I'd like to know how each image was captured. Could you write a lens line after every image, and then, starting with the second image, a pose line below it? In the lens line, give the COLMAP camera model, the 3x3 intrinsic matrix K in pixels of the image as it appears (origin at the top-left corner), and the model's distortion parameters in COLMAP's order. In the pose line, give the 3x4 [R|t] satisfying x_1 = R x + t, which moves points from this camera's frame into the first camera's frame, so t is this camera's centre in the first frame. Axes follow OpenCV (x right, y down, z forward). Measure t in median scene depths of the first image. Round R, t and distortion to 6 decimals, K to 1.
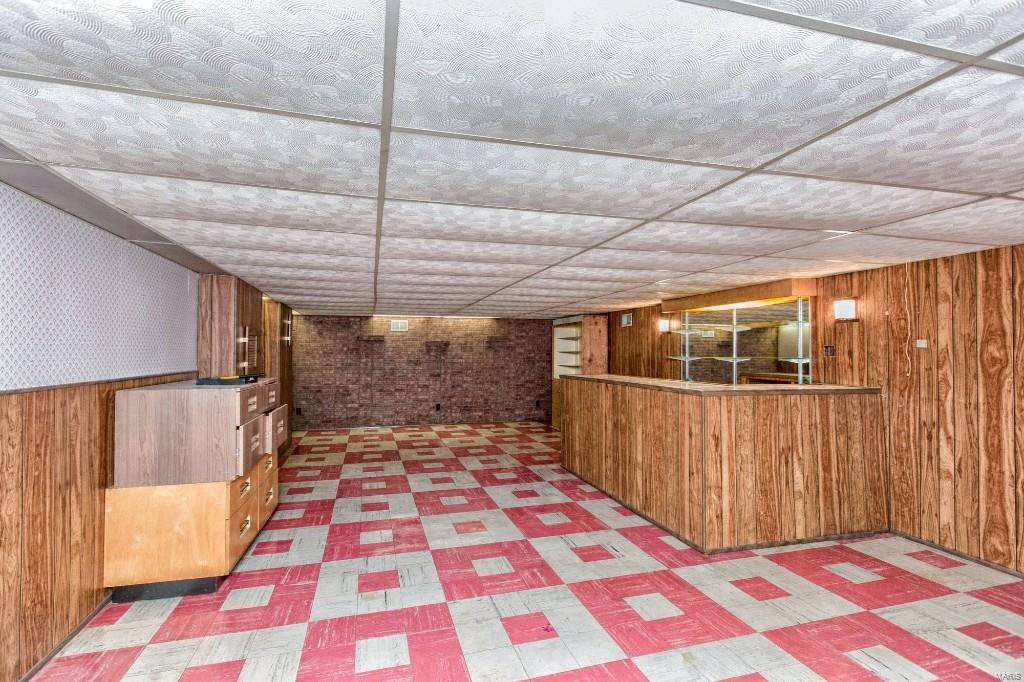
lens RADIAL K [[458.9, 0, 504.4], [0, 458.9, 344.0], [0, 0, 1]] dist [0.003780, -0.002677]
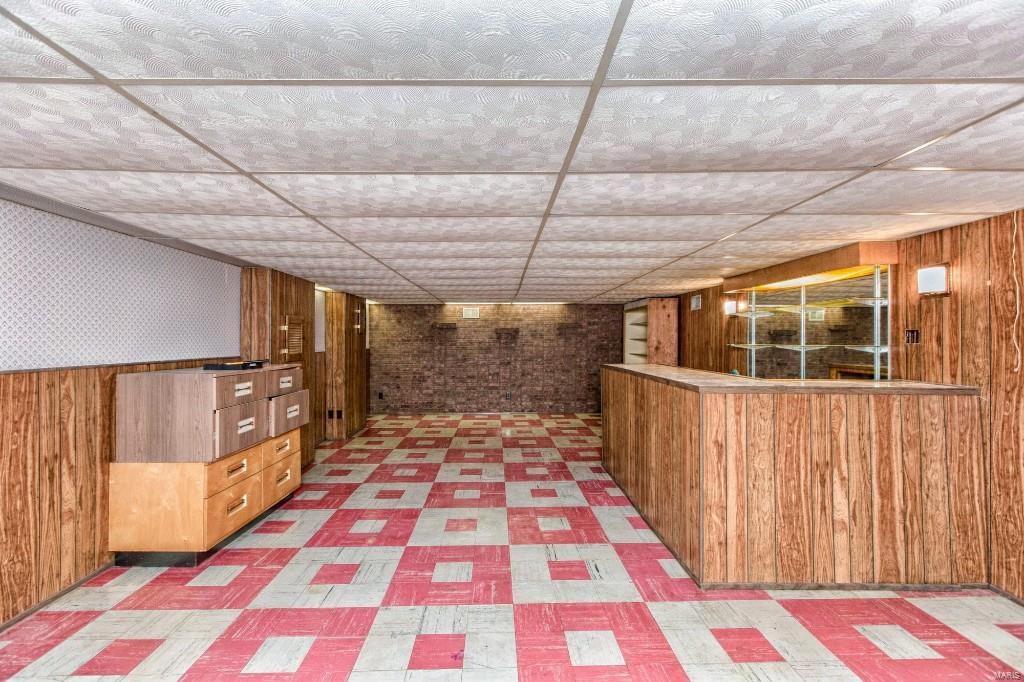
lens RADIAL K [[458.9, 0, 512.2], [0, 458.9, 336.7], [0, 0, 1]] dist [0.003780, -0.002677]
pose [[0.971735, -0.002758, -0.236056, 0.277666], [0.005324, 0.999933, 0.010233, 0.004702], [0.236012, -0.011201, 0.971685, 0.128718]]
